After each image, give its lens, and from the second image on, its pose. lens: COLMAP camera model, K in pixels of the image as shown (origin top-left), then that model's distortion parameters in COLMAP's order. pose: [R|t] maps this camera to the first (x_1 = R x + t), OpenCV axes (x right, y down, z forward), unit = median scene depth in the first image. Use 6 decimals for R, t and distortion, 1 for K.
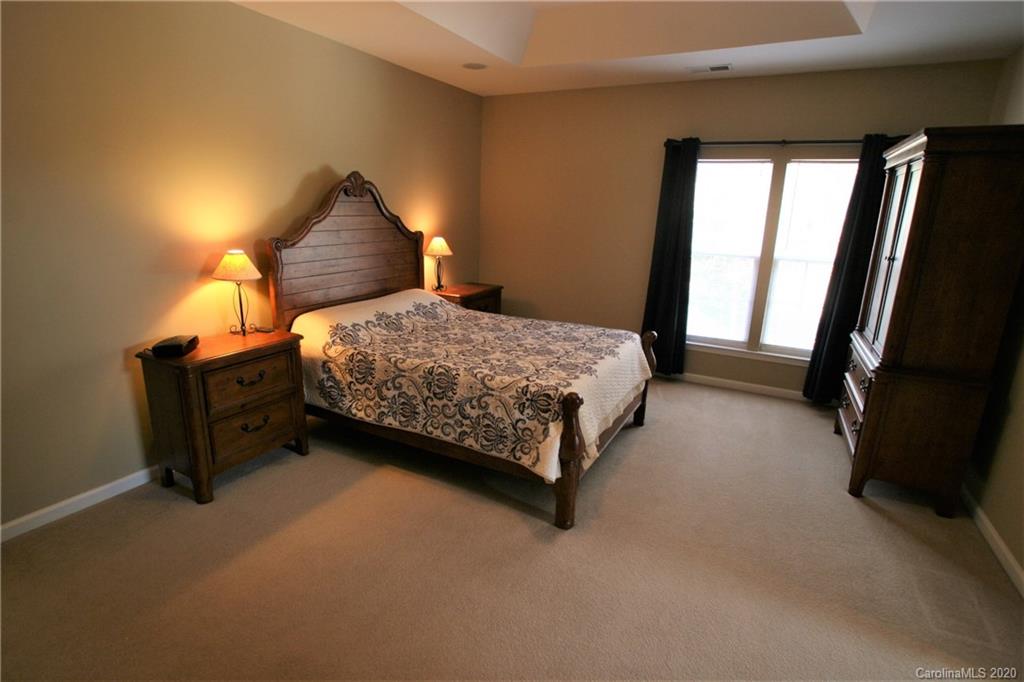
lens RADIAL K [[512.1, 0, 506.4], [0, 512.1, 342.2], [0, 0, 1]] dist [-0.060874, 0.018878]
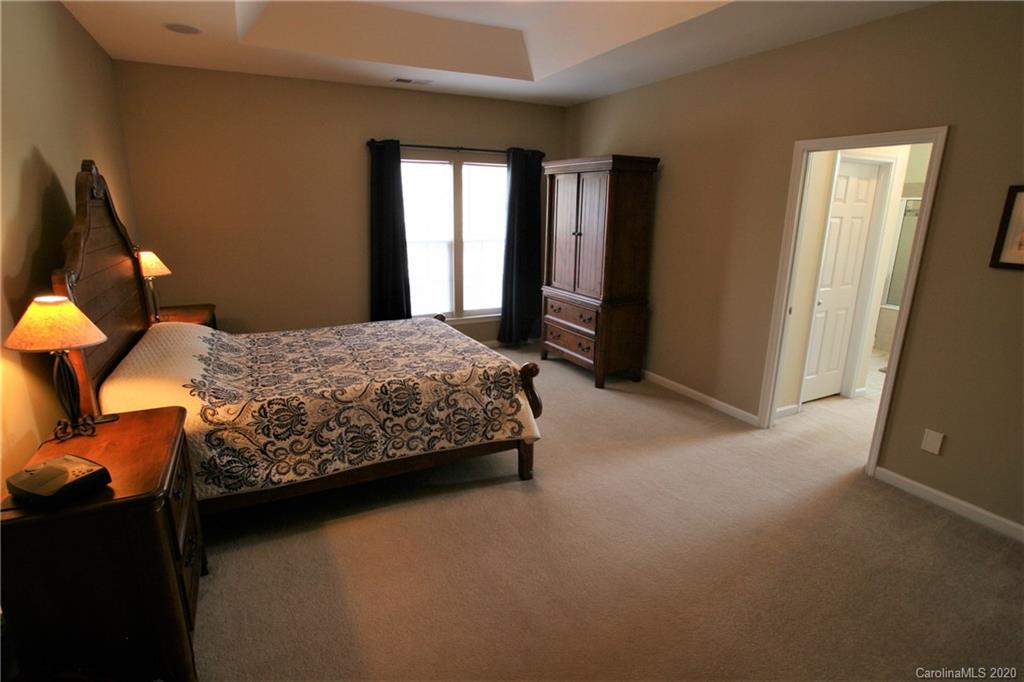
lens RADIAL K [[512.1, 0, 510.0], [0, 512.1, 337.3], [0, 0, 1]] dist [-0.060874, 0.018878]
pose [[0.573601, -0.220892, 0.788789, -0.695437], [0.208143, 0.970652, 0.120461, -0.096461], [-0.792249, 0.095085, 0.602744, 0.249926]]
